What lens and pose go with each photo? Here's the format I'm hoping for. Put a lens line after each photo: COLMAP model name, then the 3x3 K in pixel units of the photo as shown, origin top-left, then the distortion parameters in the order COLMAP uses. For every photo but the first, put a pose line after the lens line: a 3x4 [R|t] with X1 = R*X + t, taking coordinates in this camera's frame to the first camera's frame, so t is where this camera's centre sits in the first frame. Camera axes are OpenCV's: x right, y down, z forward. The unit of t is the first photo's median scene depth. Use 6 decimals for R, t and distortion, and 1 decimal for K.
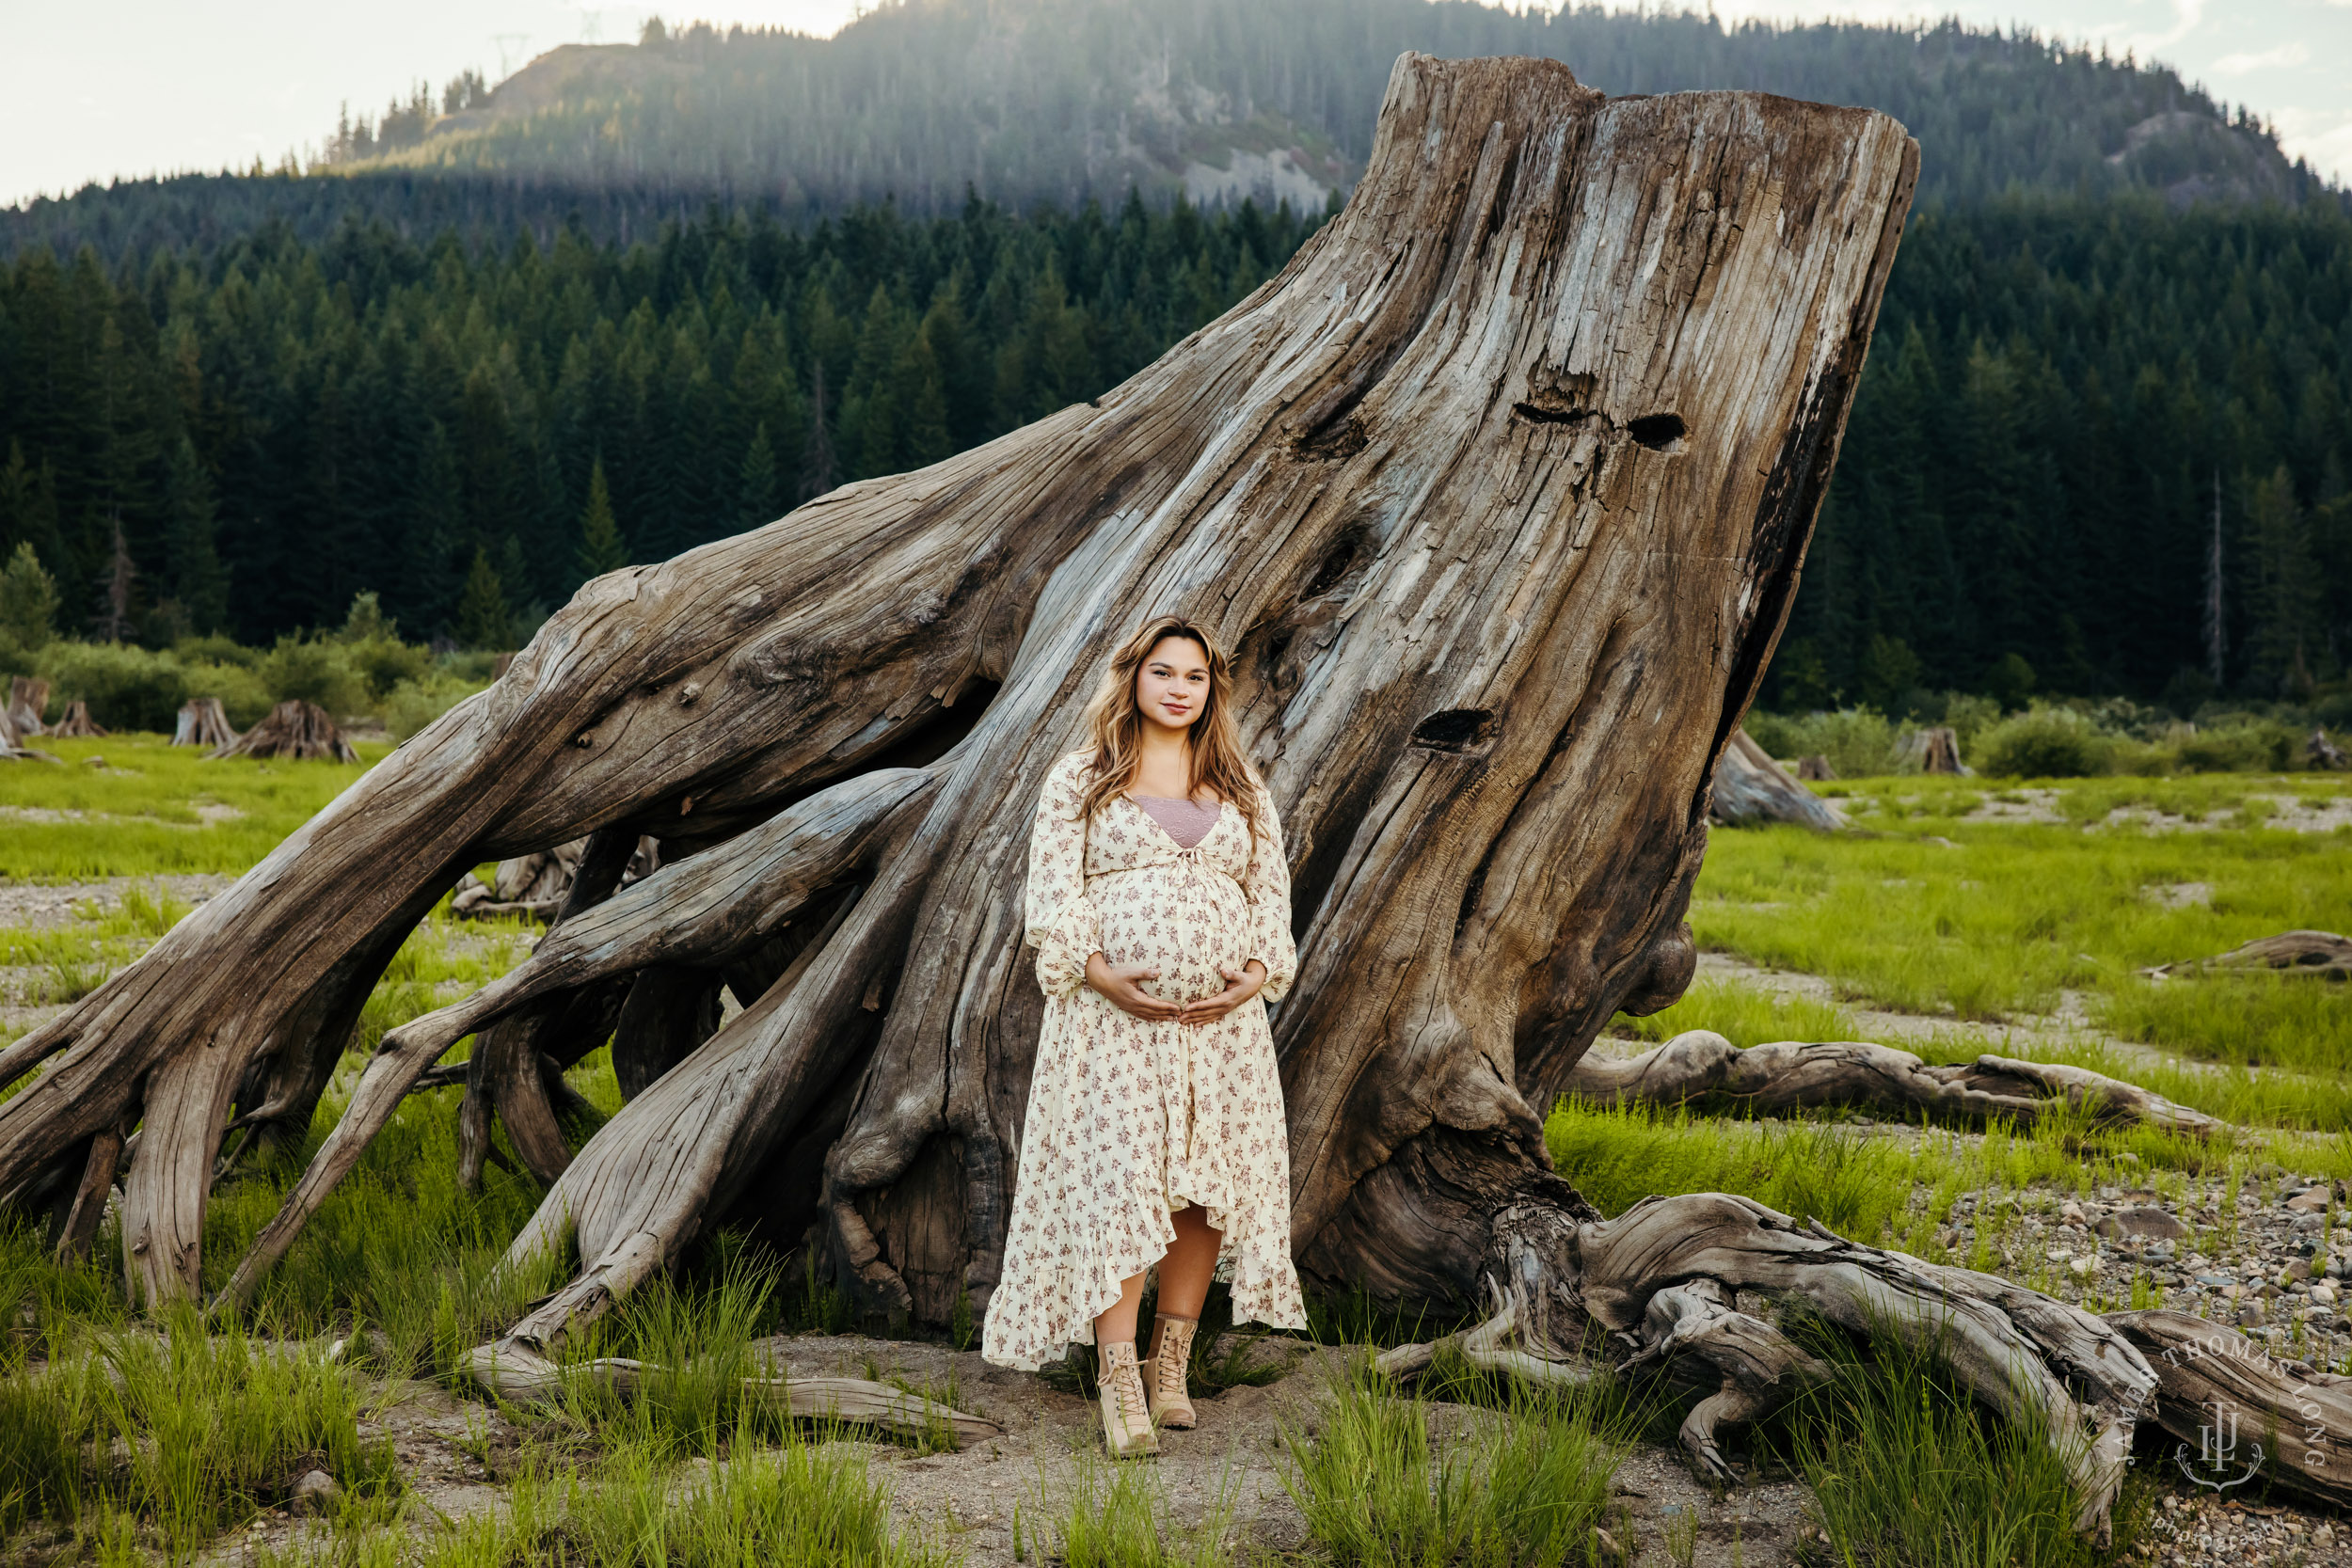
lens RADIAL K [[3786.5, 0, 1176.0], [0, 3786.5, 784.0], [0, 0, 1]] dist [0.209737, -0.022661]
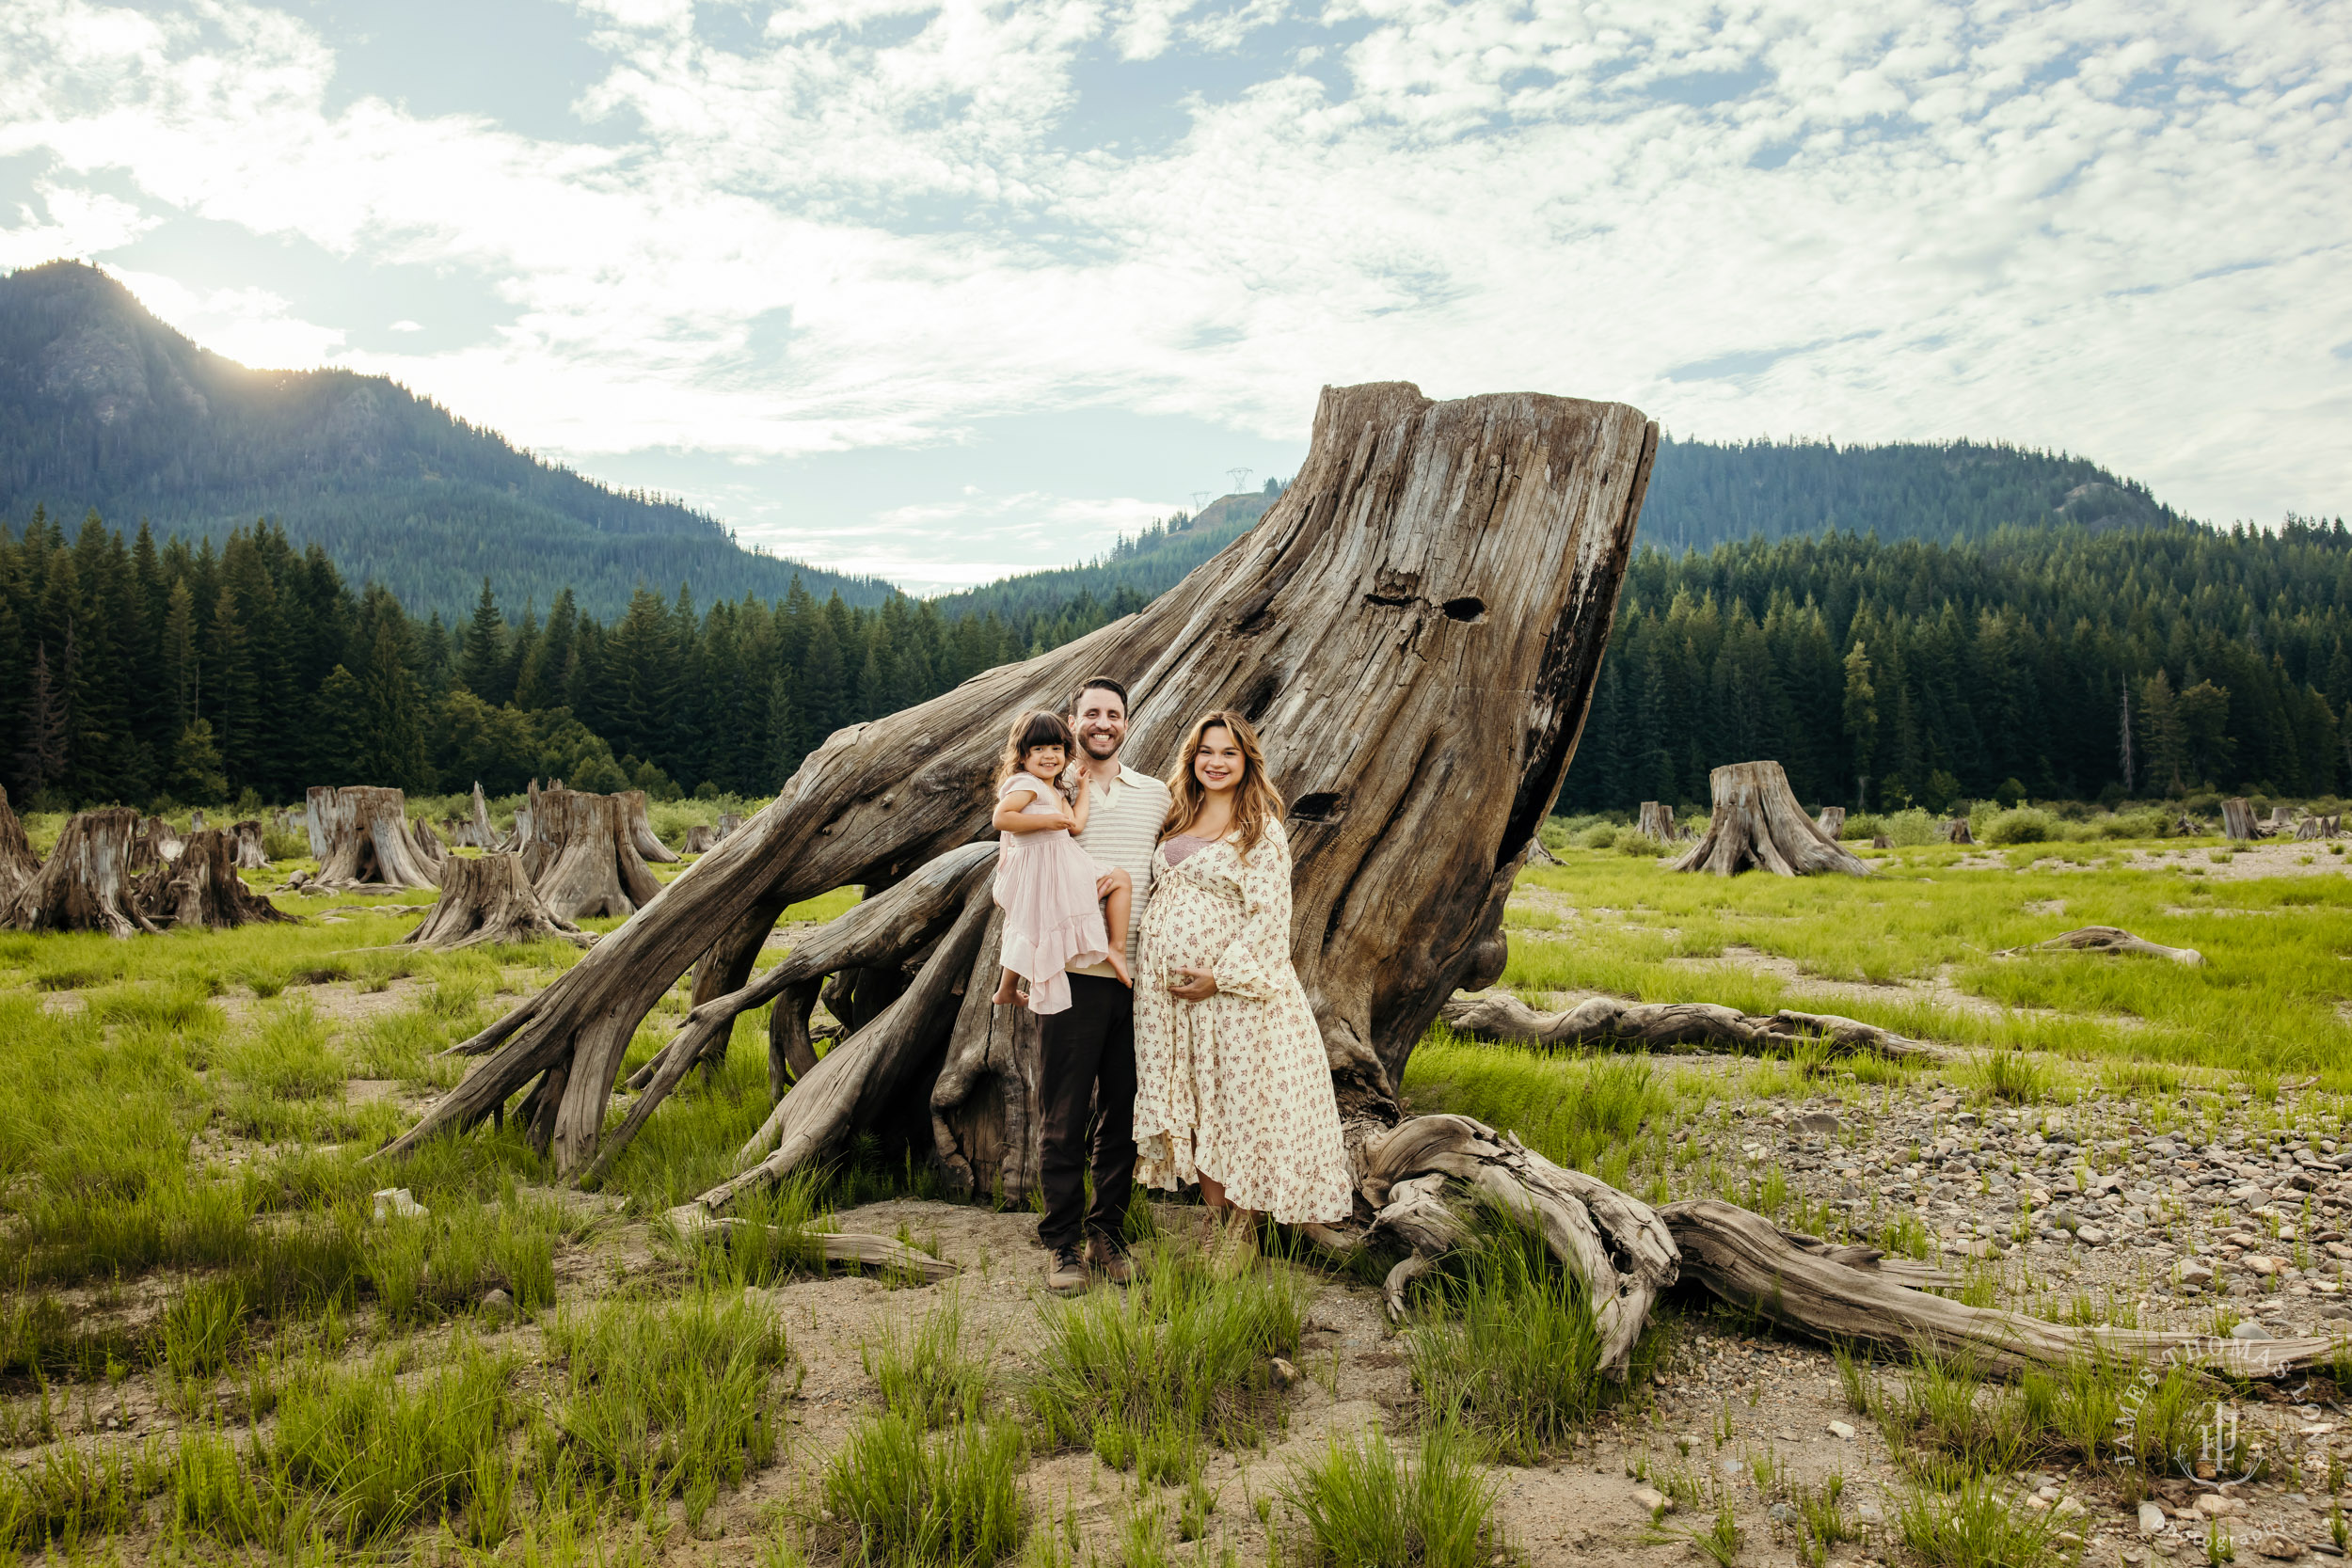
lens RADIAL K [[1953.4, 0, 1176.0], [0, 1953.4, 784.0], [0, 0, 1]] dist [-0.077615, 0.161865]
pose [[0.979179, -0.032157, -0.200434, 0.168382], [0.023615, 0.998714, -0.044862, 0.010166], [0.201619, 0.039195, 0.978680, 0.211863]]
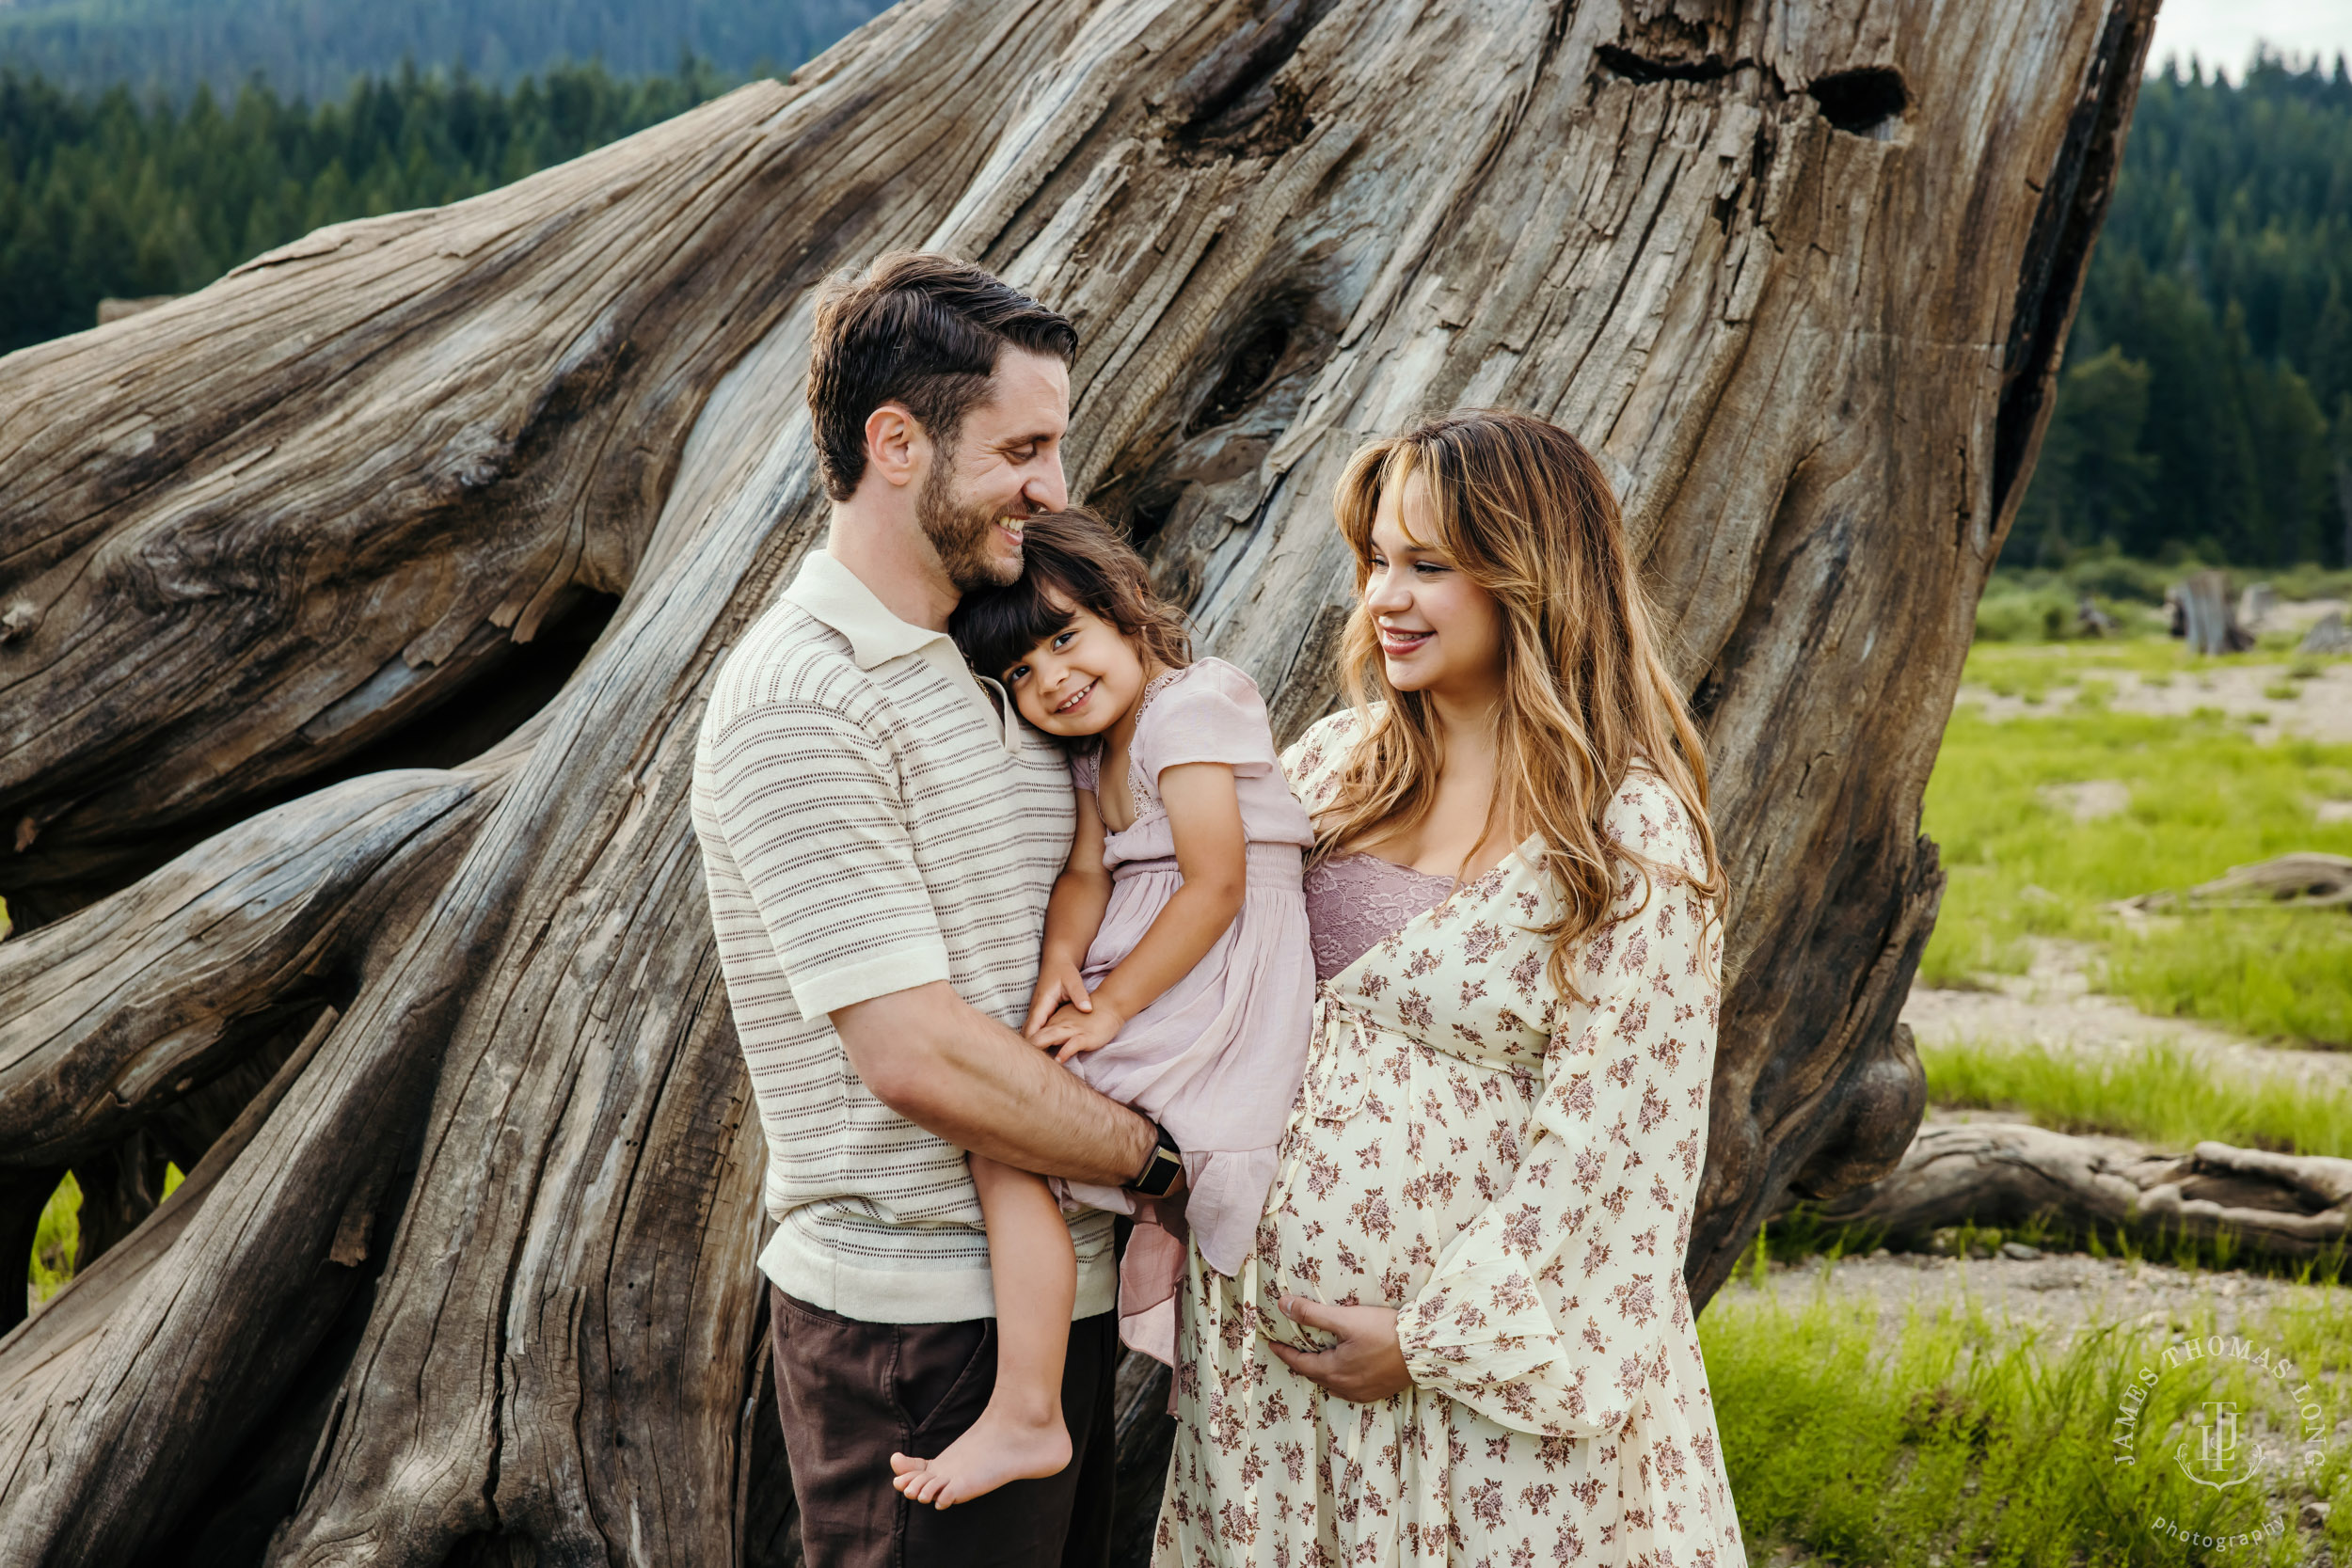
lens RADIAL K [[3786.5, 0, 1176.0], [0, 3786.5, 784.0], [0, 0, 1]] dist [0.209737, -0.022661]
pose [[0.997505, -0.017397, 0.068420, -0.005486], [0.015212, 0.999362, 0.032325, -0.017122], [-0.068939, -0.031204, 0.997133, 0.476963]]
